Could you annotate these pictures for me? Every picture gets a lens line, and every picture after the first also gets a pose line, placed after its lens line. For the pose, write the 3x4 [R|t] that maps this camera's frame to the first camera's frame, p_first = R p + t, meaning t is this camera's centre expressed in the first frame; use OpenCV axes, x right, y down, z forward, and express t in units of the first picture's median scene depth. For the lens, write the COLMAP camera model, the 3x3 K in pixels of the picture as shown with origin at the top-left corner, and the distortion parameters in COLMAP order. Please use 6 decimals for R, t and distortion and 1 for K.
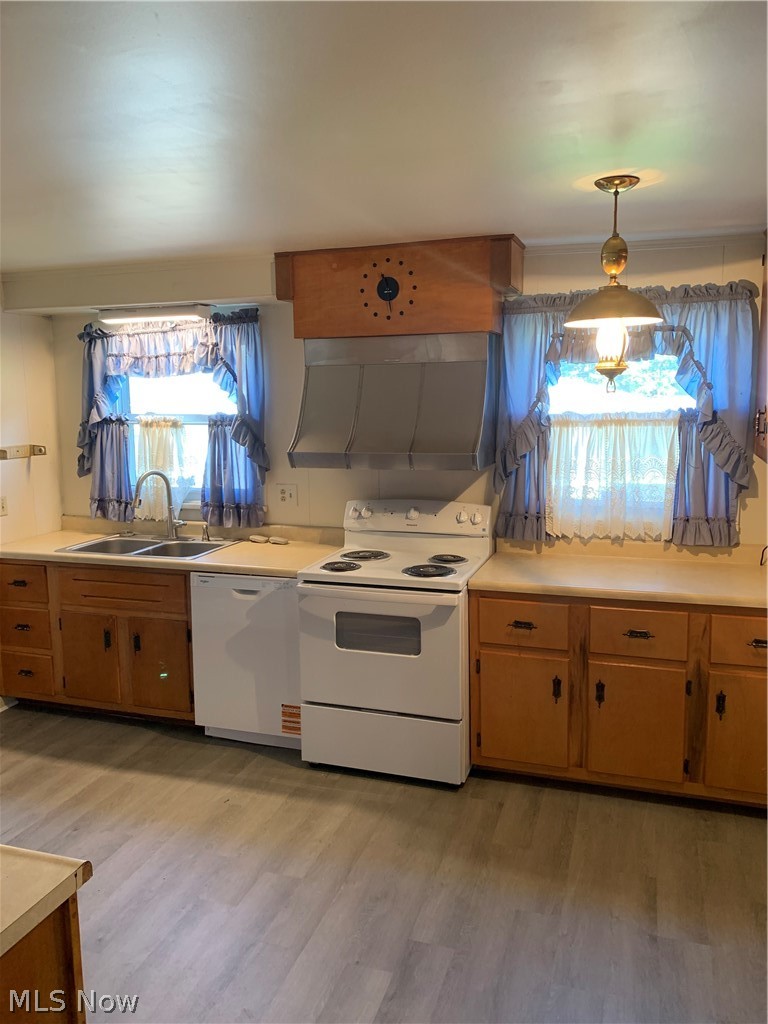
lens RADIAL K [[787.6, 0, 384.0], [0, 787.6, 512.0], [0, 0, 1]] dist [0.093050, -0.118986]
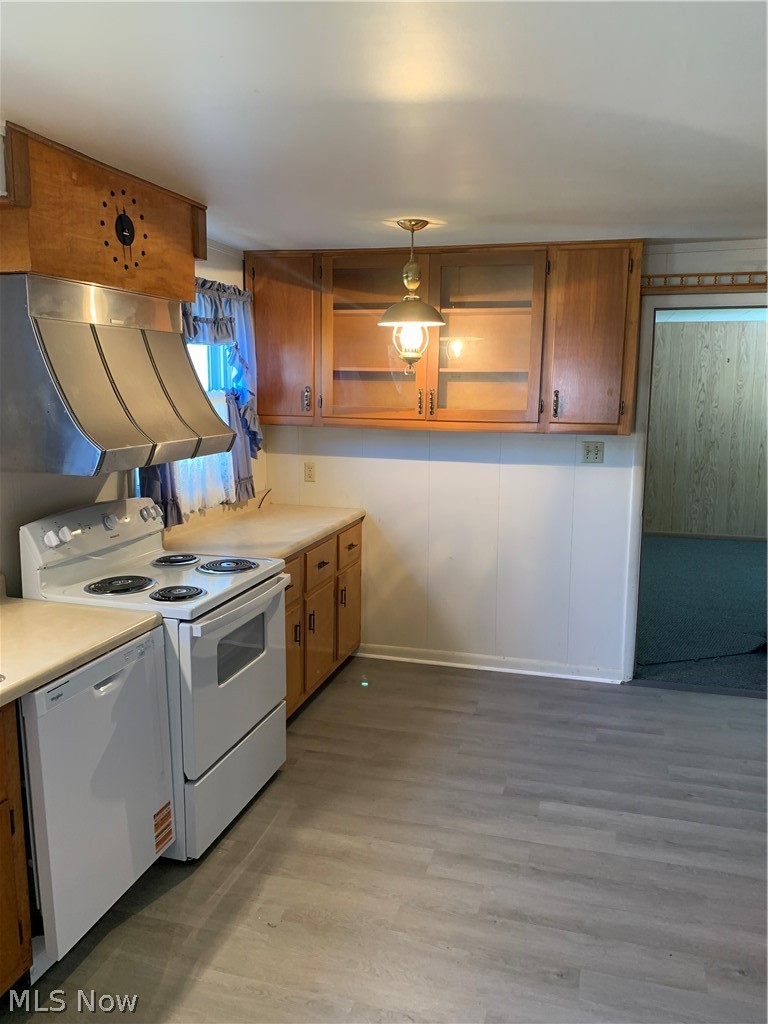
lens RADIAL K [[805.1, 0, 384.0], [0, 805.1, 512.0], [0, 0, 1]] dist [-0.004559, -0.002401]
pose [[-0.064321, -0.150785, 0.986472, -0.897786], [0.132202, 0.978519, 0.158189, -0.113663], [-0.989134, 0.140588, -0.043006, 0.901133]]
